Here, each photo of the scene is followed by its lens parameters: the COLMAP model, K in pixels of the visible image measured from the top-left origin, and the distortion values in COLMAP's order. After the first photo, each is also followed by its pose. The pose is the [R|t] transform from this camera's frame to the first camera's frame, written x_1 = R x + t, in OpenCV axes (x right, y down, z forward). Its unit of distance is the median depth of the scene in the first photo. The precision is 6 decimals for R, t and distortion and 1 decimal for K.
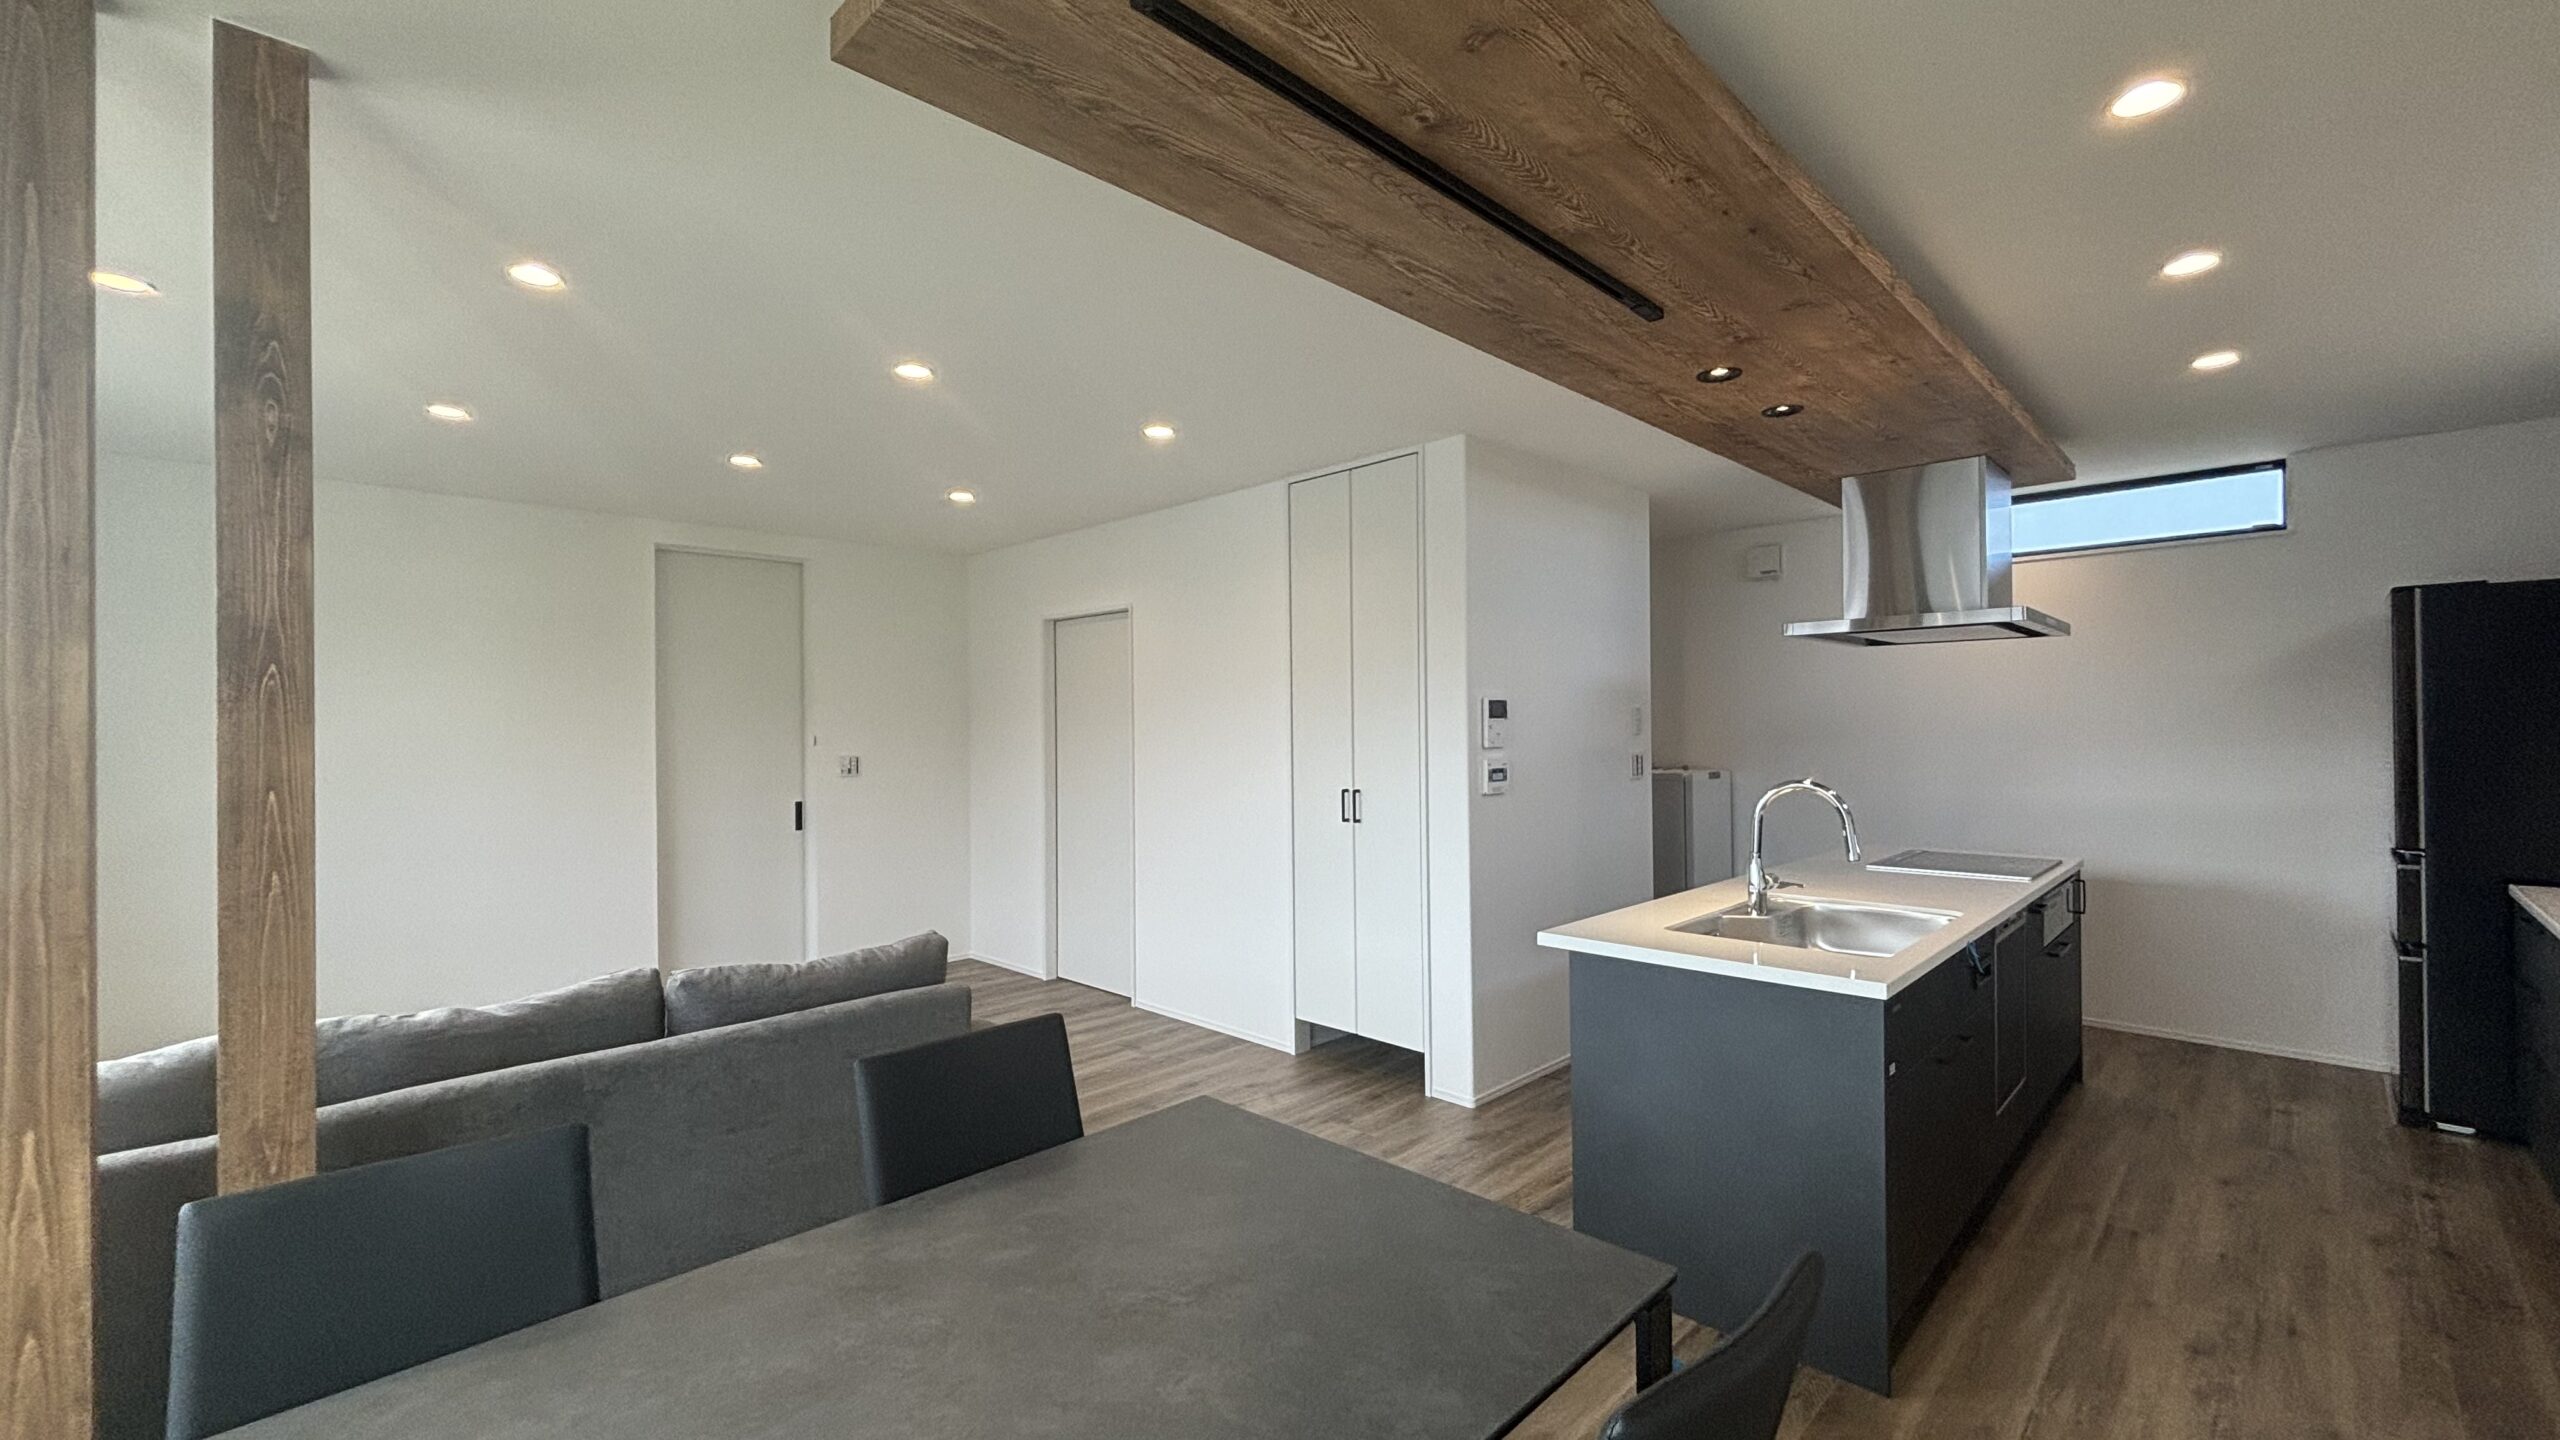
lens RADIAL K [[1024.1, 0, 1283.7], [0, 1024.1, 719.3], [0, 0, 1]] dist [-0.004567, 0.000007]
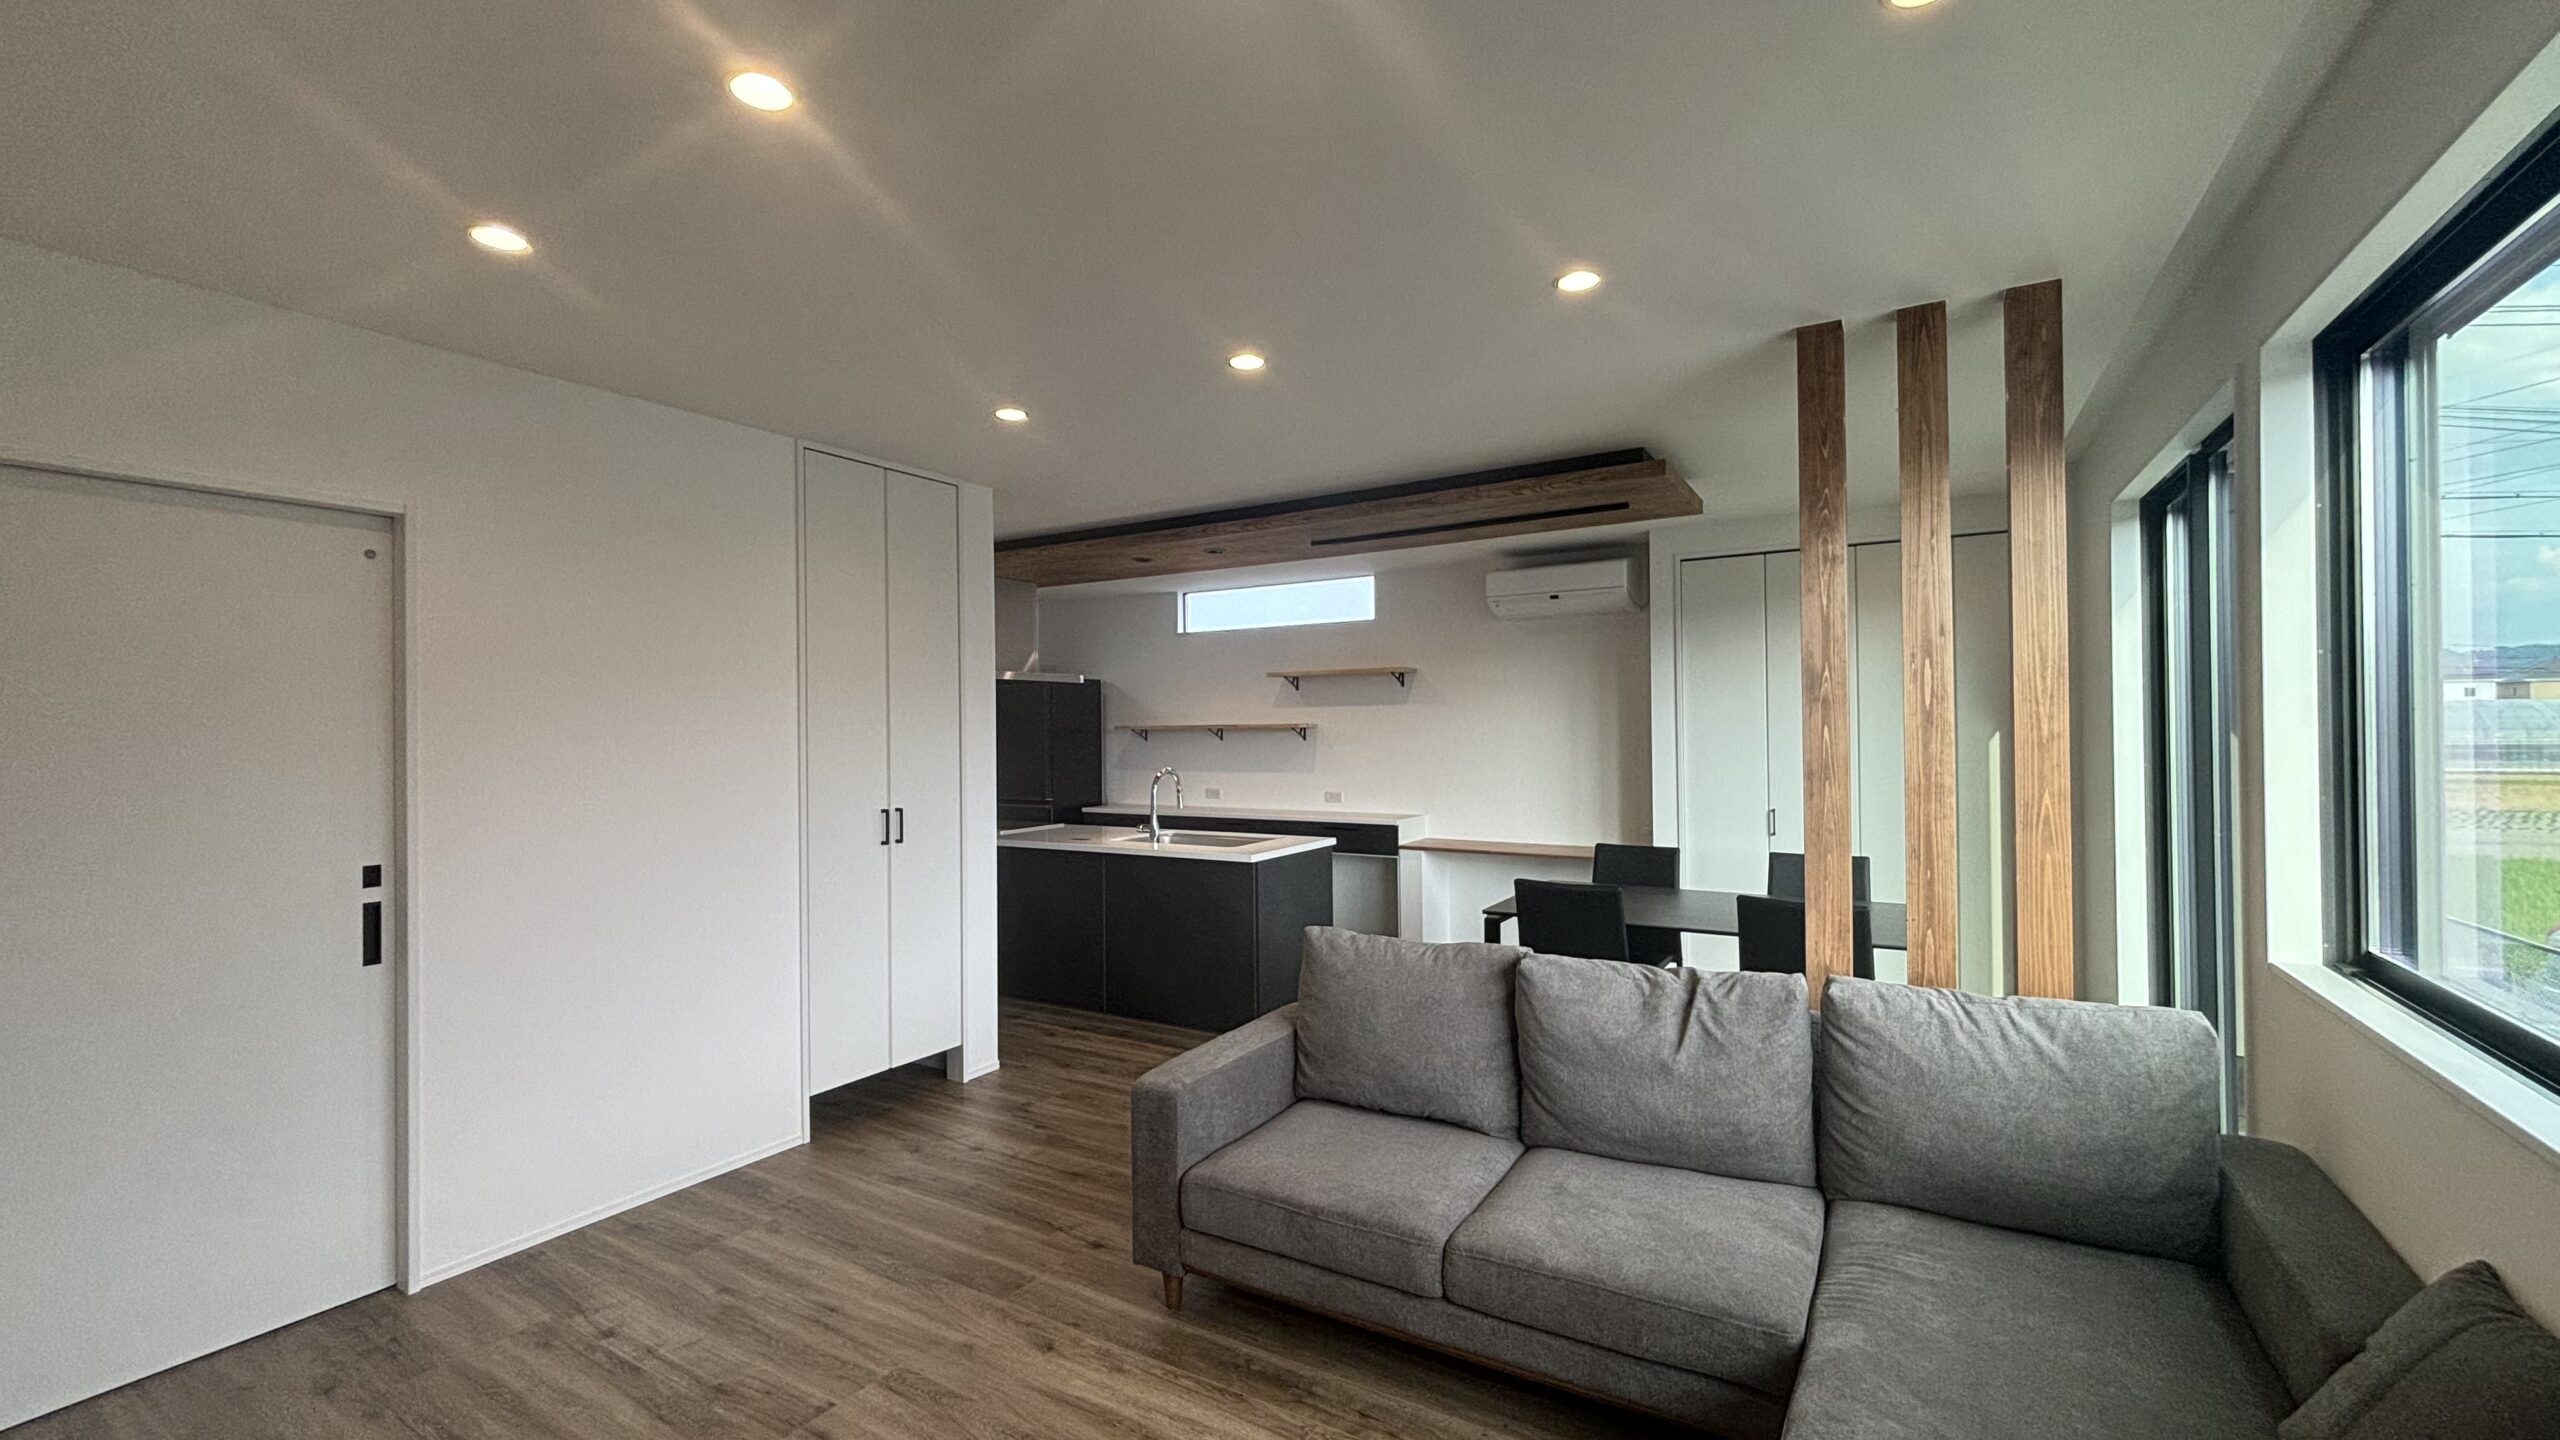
lens RADIAL K [[1024.1, 0, 1287.4], [0, 1024.1, 727.4], [0, 0, 1]] dist [-0.004567, 0.000007]
pose [[-0.235026, 0.015806, 0.971861, -0.935511], [0.007221, 0.999869, -0.014516, 0.009711], [-0.971962, 0.003607, -0.235109, 0.865019]]
